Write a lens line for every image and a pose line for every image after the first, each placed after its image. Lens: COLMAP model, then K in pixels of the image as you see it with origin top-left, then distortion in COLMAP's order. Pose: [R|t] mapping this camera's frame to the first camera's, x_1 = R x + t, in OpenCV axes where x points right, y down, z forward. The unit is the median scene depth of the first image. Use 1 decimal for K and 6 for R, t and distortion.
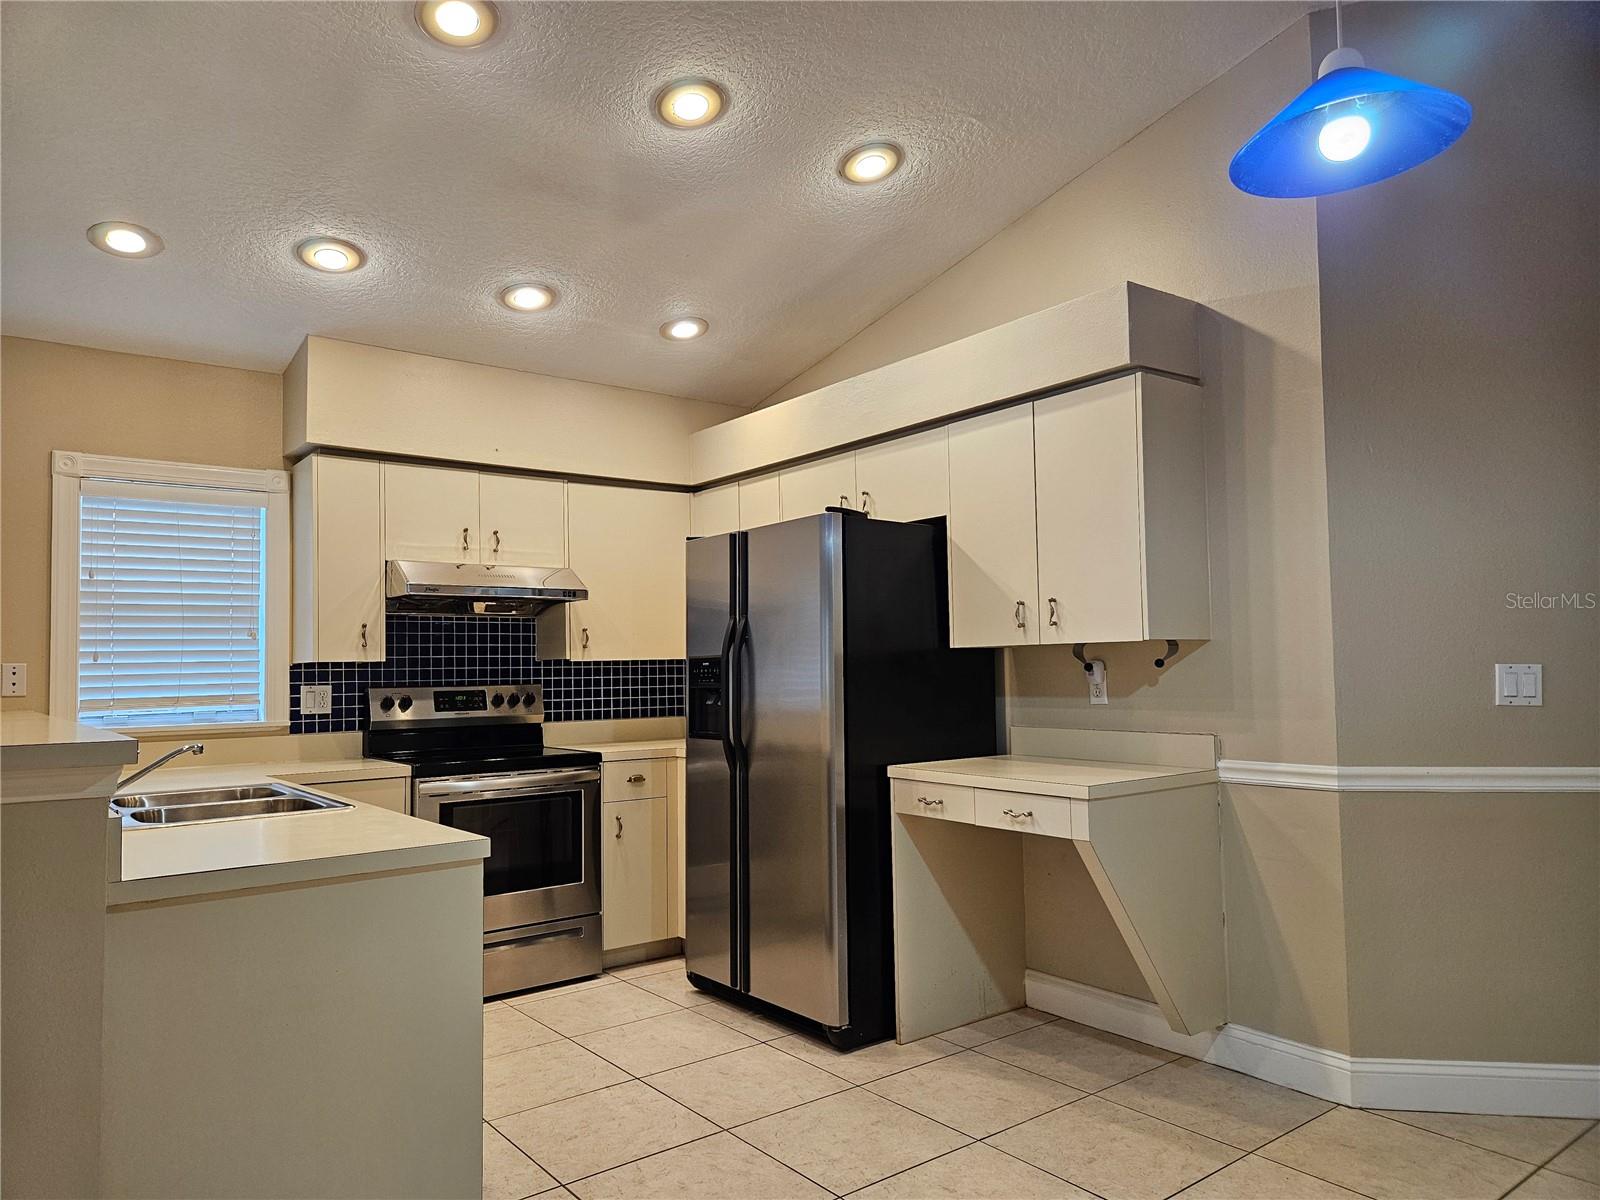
lens RADIAL K [[1074.6, 0, 804.1], [0, 1074.6, 595.9], [0, 0, 1]] dist [0.070124, -0.051862]
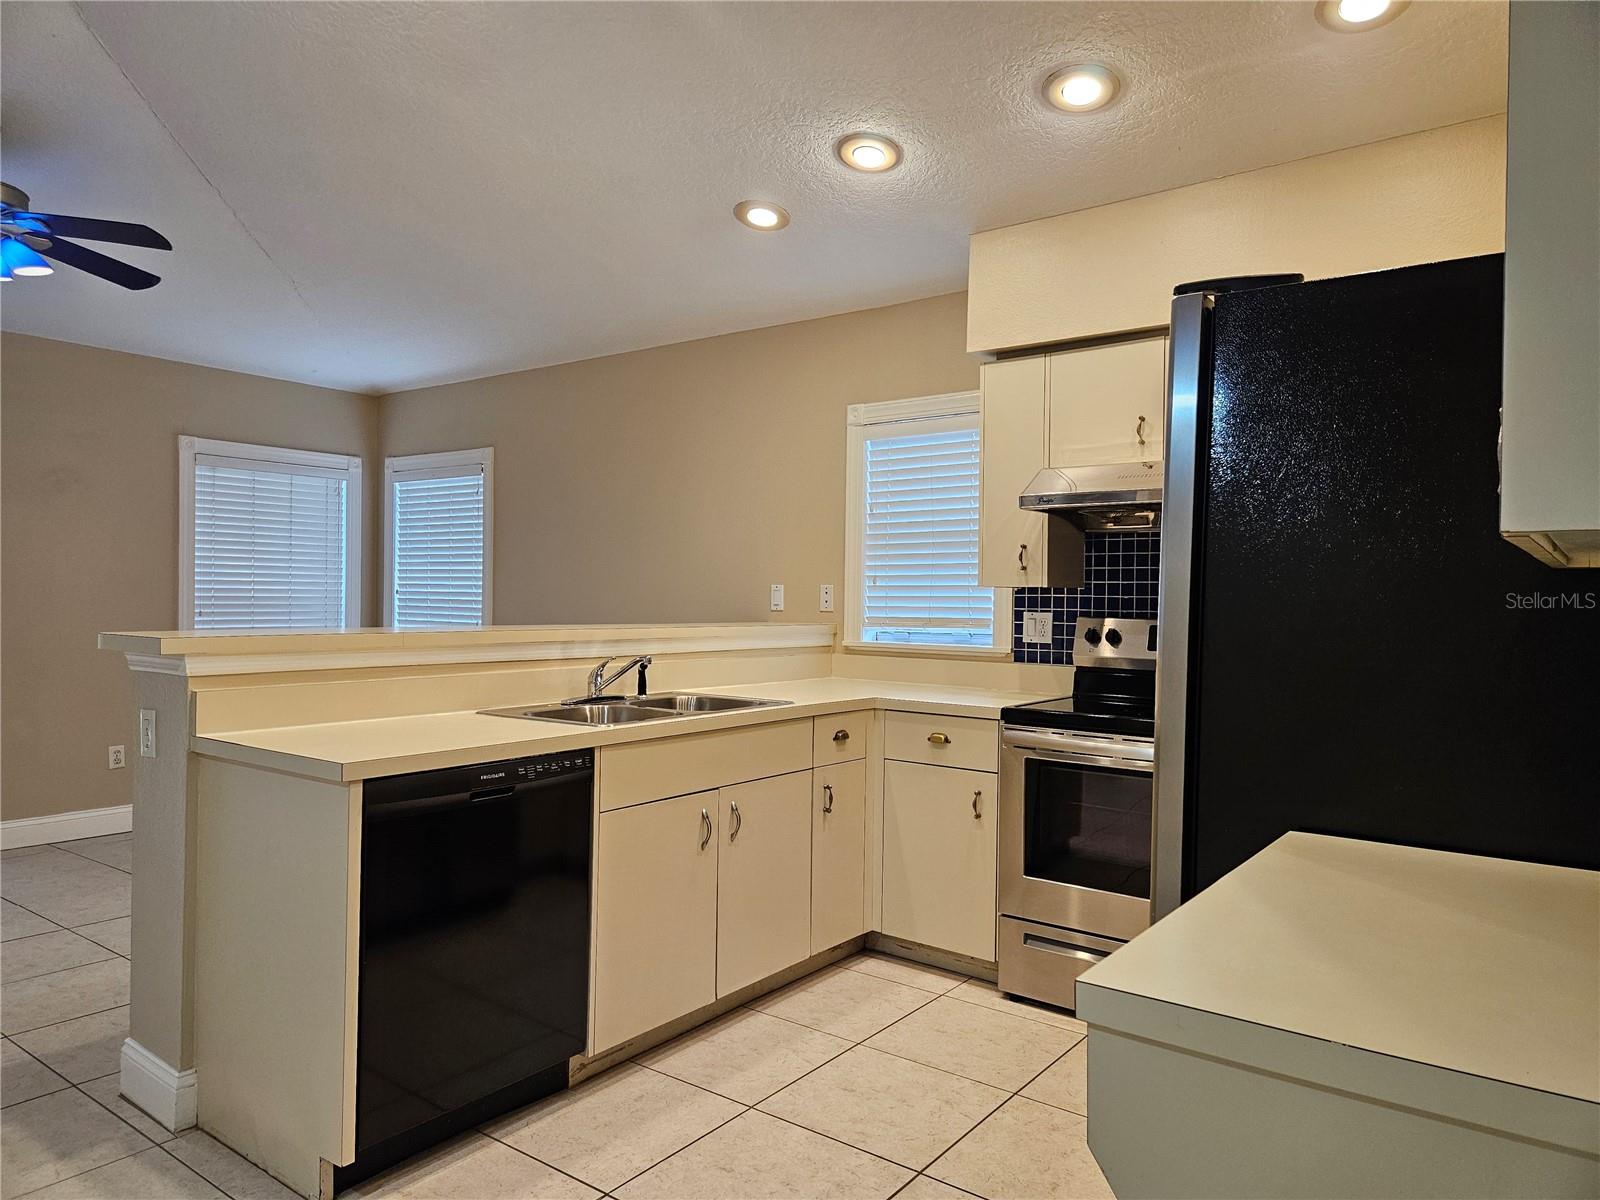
lens RADIAL K [[1074.6, 0, 788.0], [0, 1074.6, 598.2], [0, 0, 1]] dist [0.070124, -0.051862]
pose [[0.239203, 0.019900, -0.970766, 0.391925], [0.052000, 0.998093, 0.033273, 0.029559], [0.969576, -0.058439, 0.237712, 0.586089]]
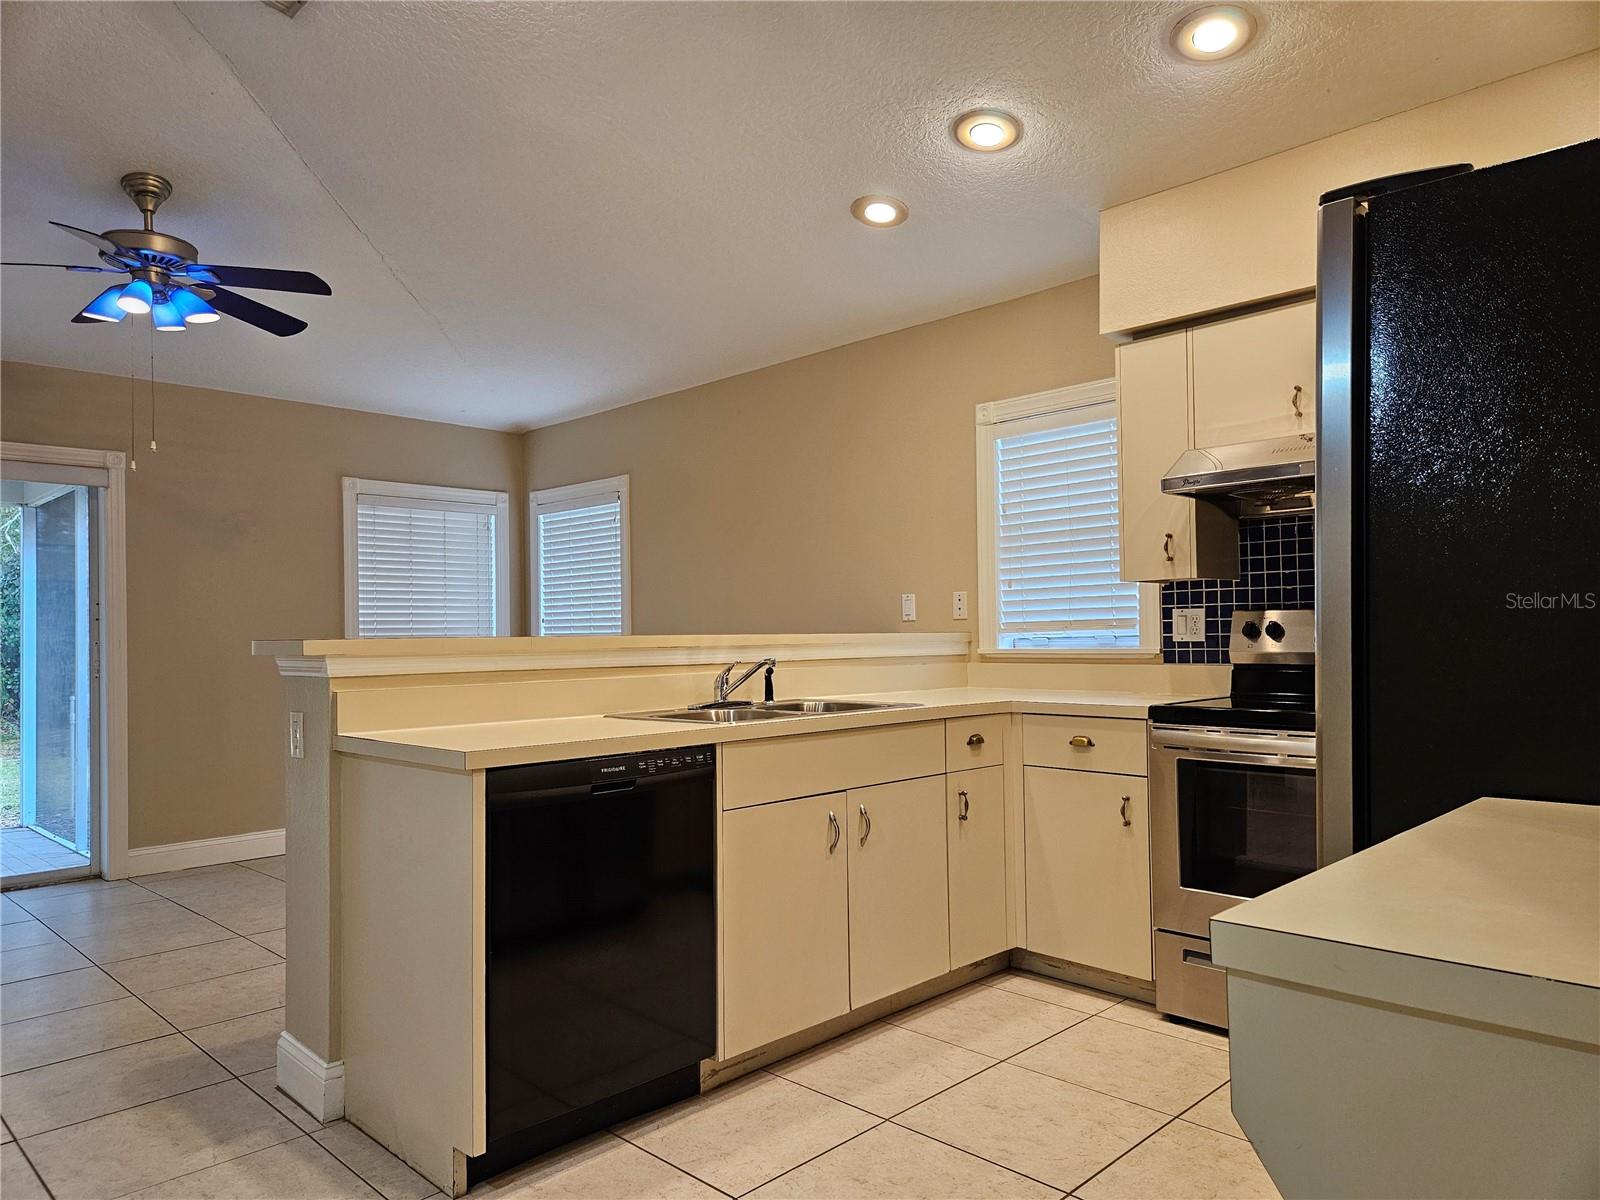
lens RADIAL K [[1074.6, 0, 785.1], [0, 1074.6, 612.2], [0, 0, 1]] dist [0.070124, -0.051862]
pose [[0.104493, -0.007121, -0.994500, 0.374419], [0.082249, 0.996611, 0.001506, 0.058344], [0.991119, -0.081954, 0.104724, 0.602033]]
